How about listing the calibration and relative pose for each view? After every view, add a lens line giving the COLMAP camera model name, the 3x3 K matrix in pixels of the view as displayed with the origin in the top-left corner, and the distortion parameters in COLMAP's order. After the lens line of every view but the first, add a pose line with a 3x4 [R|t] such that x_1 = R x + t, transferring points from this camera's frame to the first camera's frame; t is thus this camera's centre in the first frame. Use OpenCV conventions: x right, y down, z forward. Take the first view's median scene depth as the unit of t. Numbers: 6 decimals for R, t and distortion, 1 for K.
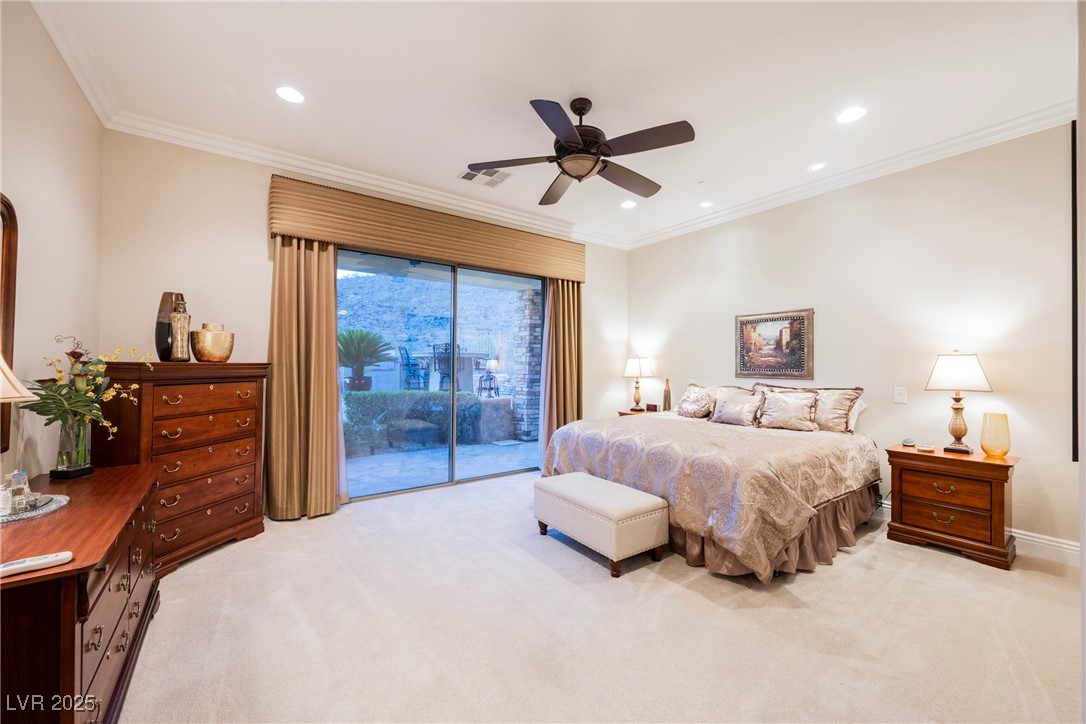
lens RADIAL K [[426.6, 0, 543.4], [0, 426.6, 363.4], [0, 0, 1]] dist [-0.000931, -0.000281]
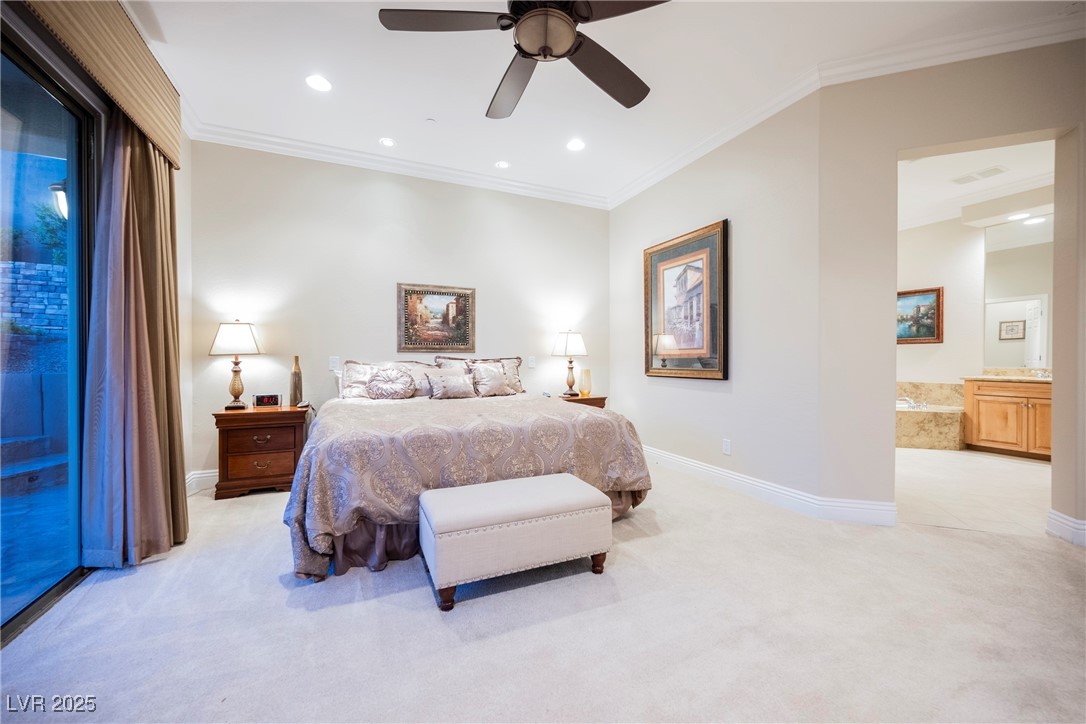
lens RADIAL K [[421.1, 0, 542.5], [0, 421.1, 394.0], [0, 0, 1]] dist [-0.000528, -0.000066]
pose [[0.177853, -0.128485, 0.975633, -0.414512], [-0.018216, 0.990840, 0.133808, -0.004432], [-0.983889, -0.041570, 0.173883, 0.576393]]
